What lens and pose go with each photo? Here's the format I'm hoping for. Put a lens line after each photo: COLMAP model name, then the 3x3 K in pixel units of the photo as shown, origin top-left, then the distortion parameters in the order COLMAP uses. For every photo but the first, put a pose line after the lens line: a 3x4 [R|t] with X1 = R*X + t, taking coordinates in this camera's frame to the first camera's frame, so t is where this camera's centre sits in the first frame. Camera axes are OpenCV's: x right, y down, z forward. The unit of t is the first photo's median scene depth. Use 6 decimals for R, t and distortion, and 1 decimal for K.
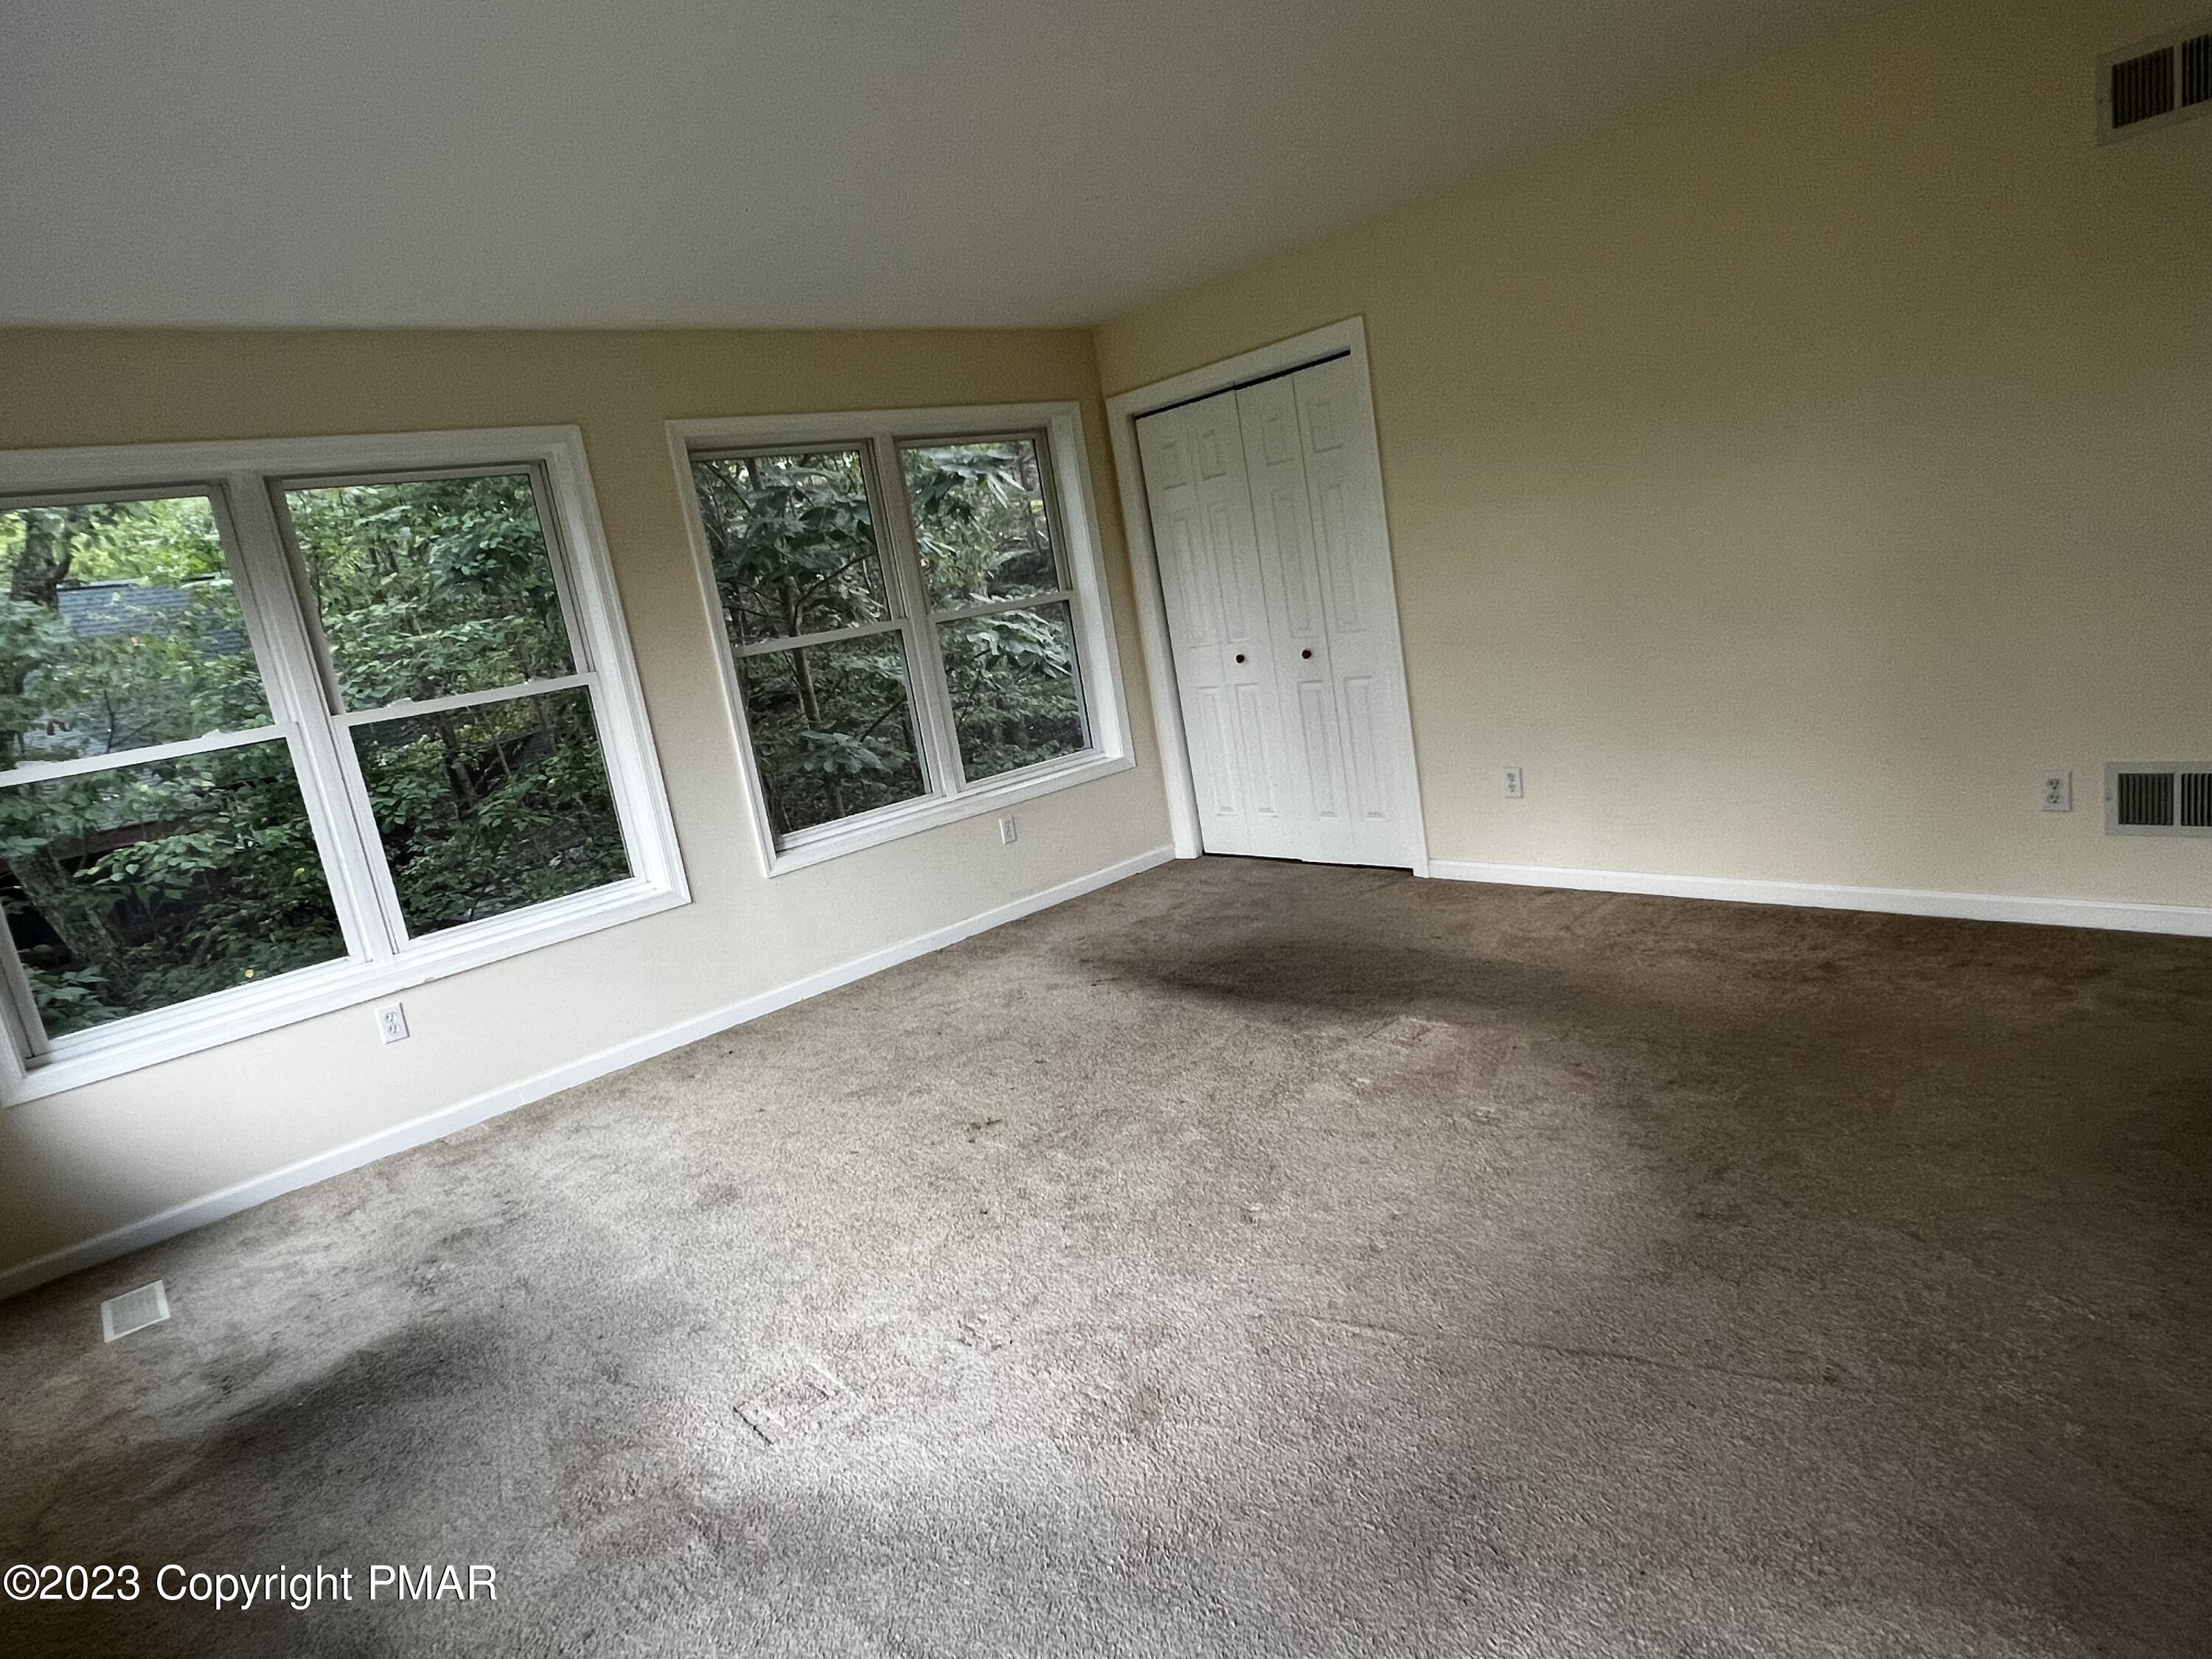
lens RADIAL K [[1224.2, 0, 1106.0], [0, 1224.2, 829.5], [0, 0, 1]] dist [0.024689, -0.000632]
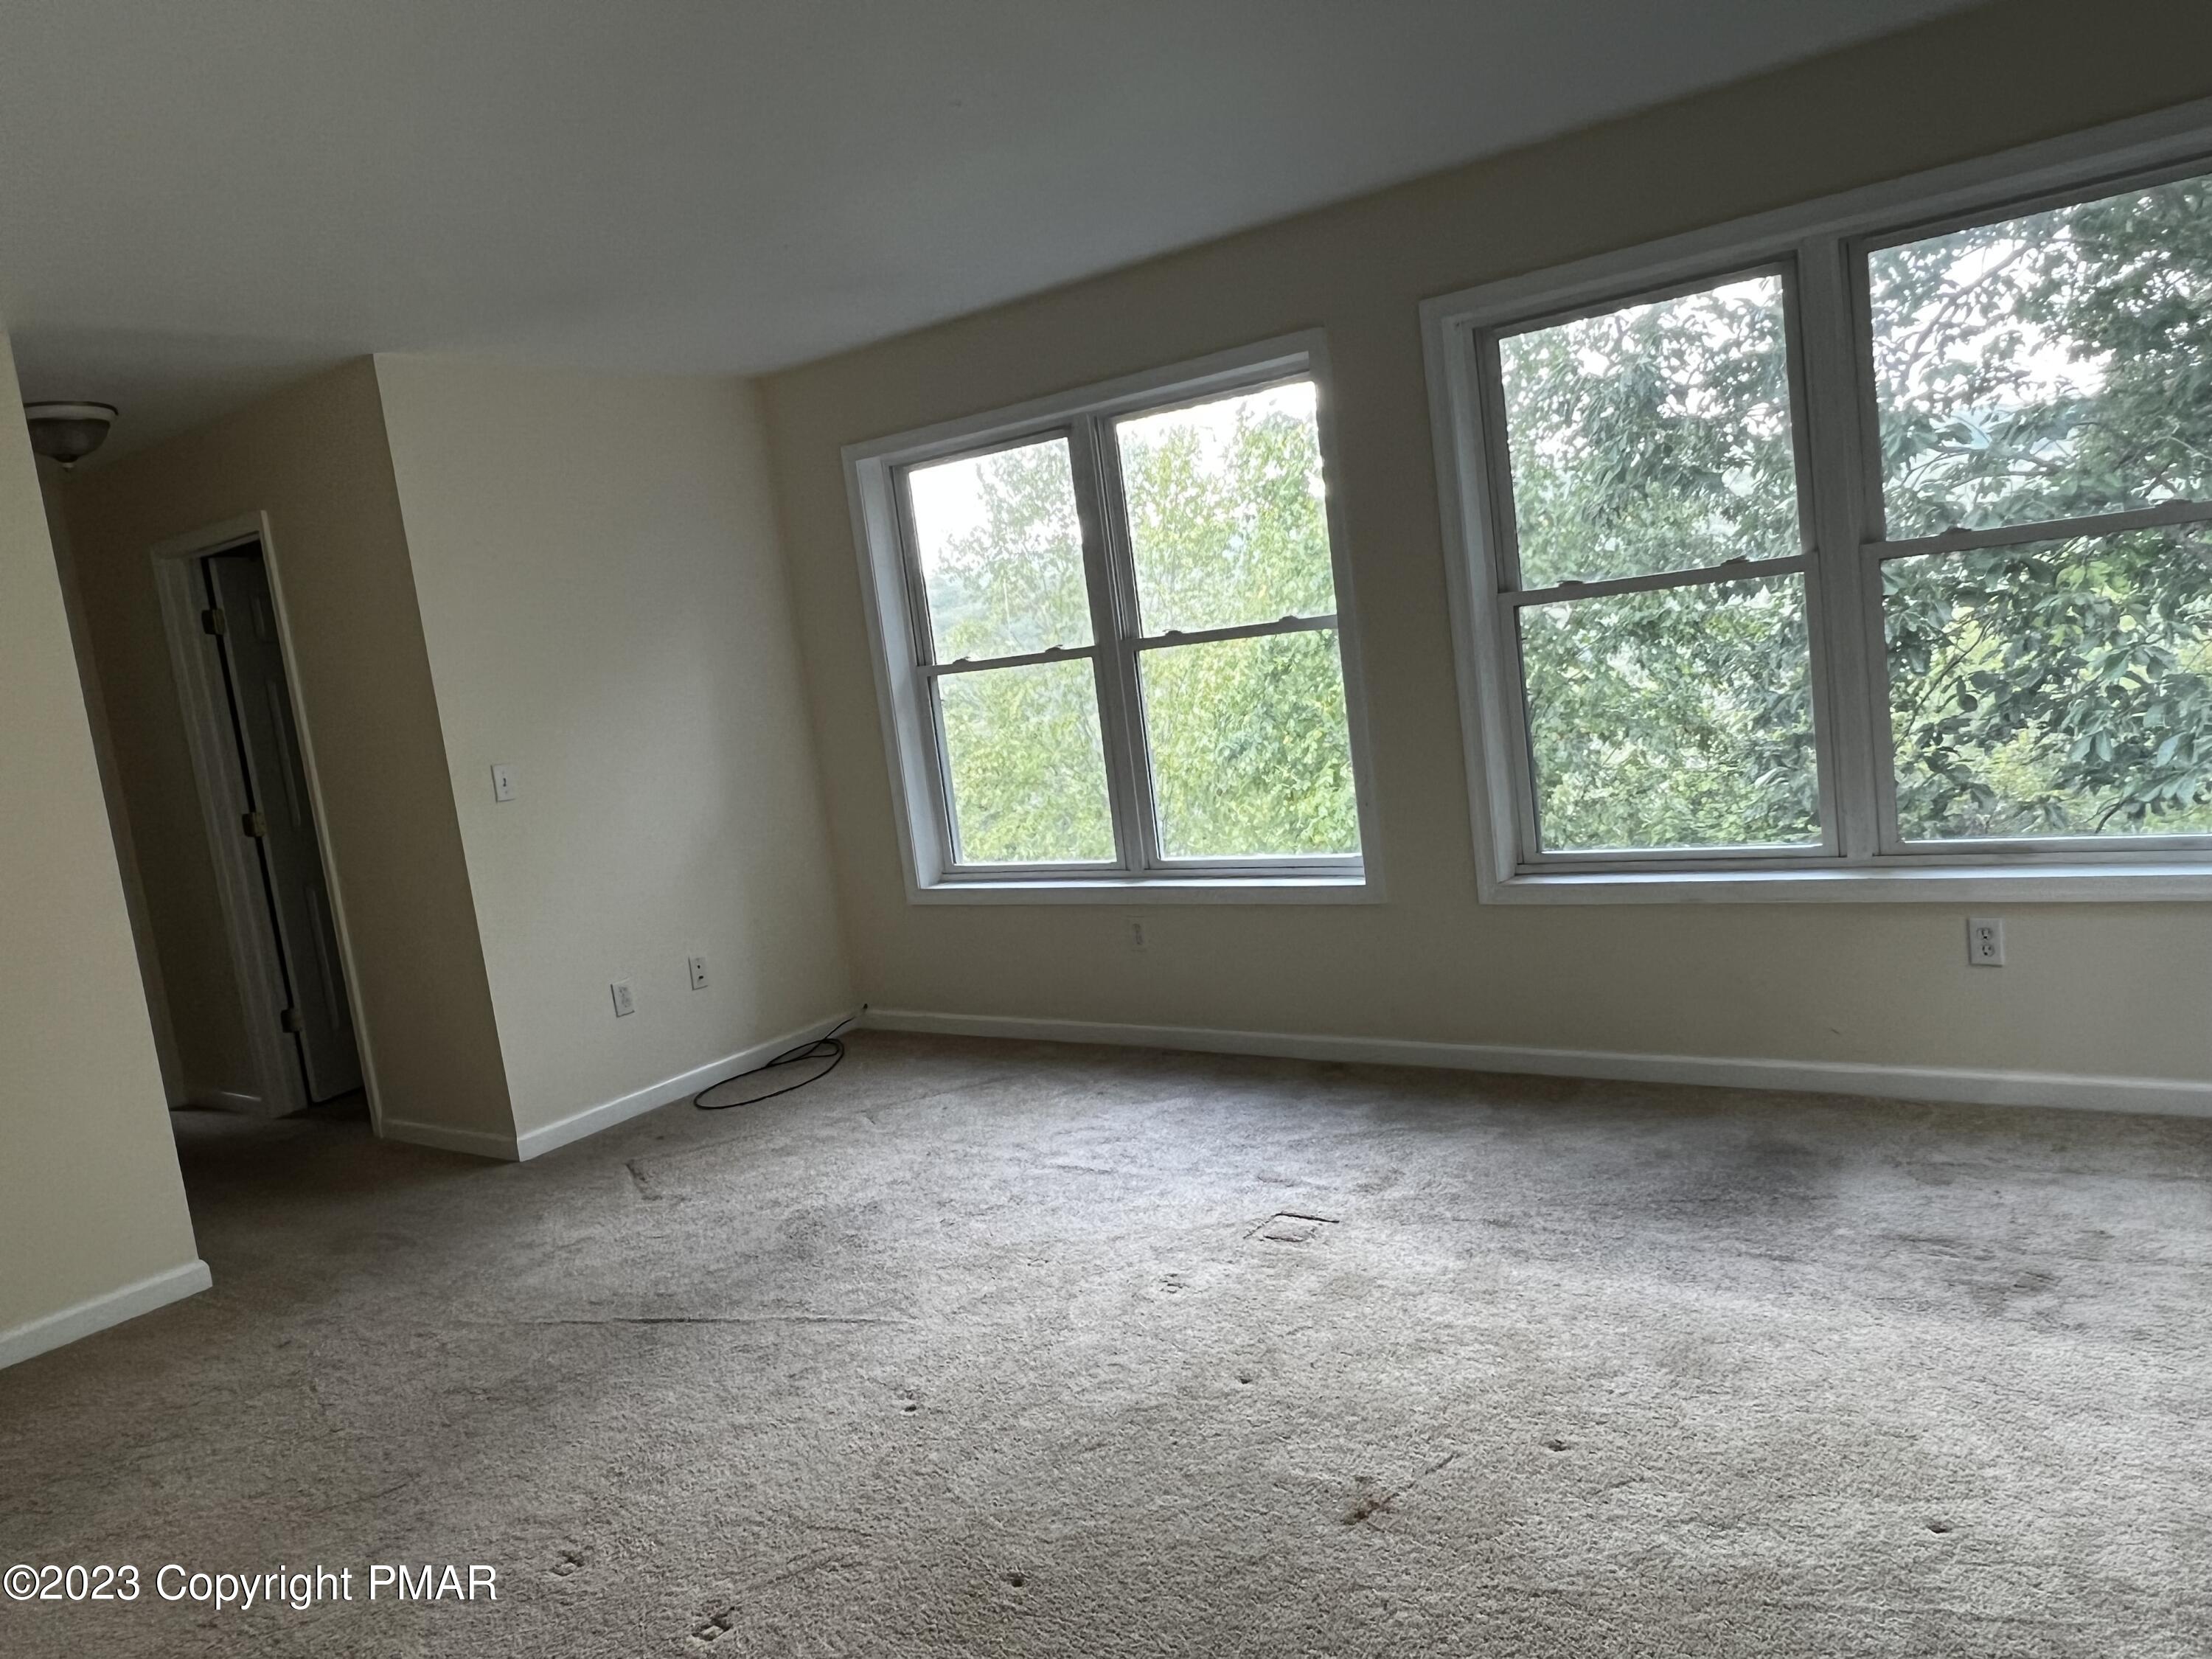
lens RADIAL K [[1570.6, 0, 1106.0], [0, 1570.6, 829.5], [0, 0, 1]] dist [0.003491, -0.000022]
pose [[-0.934133, 0.309507, -0.177764, 0.041167], [0.235475, 0.908688, 0.344728, -0.279159], [0.268228, 0.280163, -0.921717, 1.330144]]
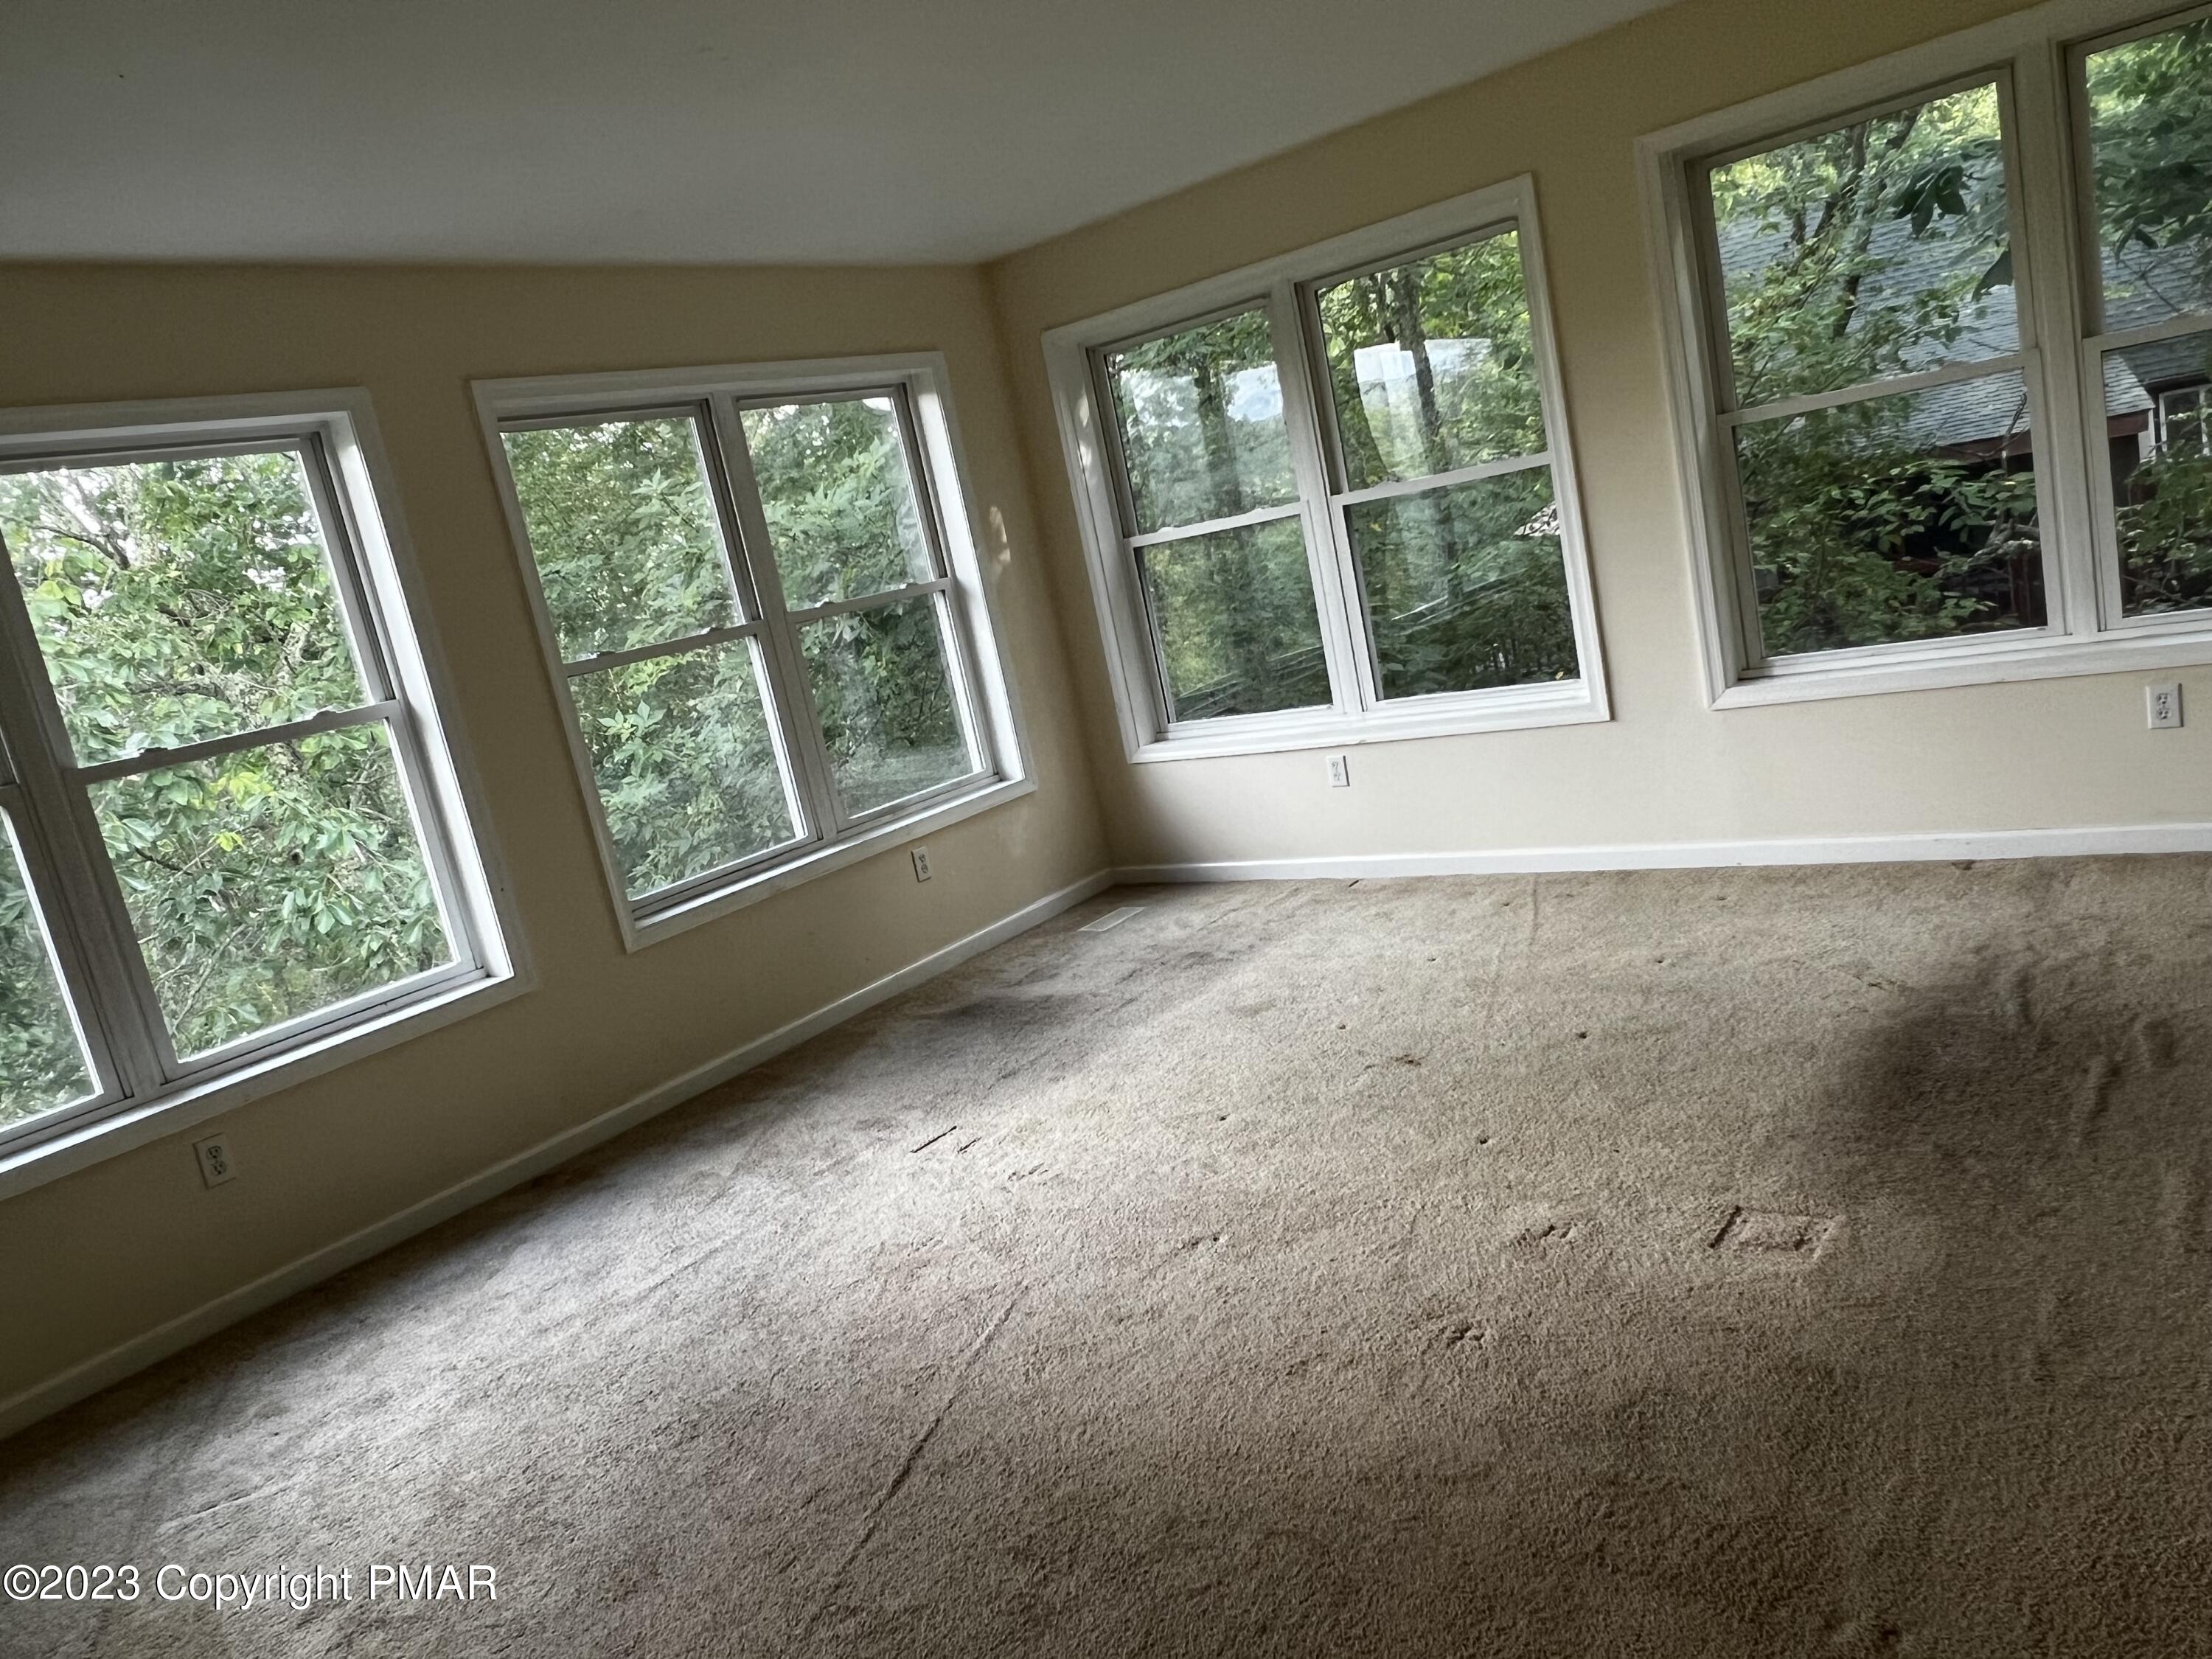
lens RADIAL K [[1550.0, 0, 1106.0], [0, 1550.0, 829.5], [0, 0, 1]] dist [-0.050922, -0.000107]
pose [[0.219864, 0.297272, -0.929134, 0.731641], [-0.022784, 0.953744, 0.299754, -0.218453], [0.975264, -0.044736, 0.216467, 0.472498]]
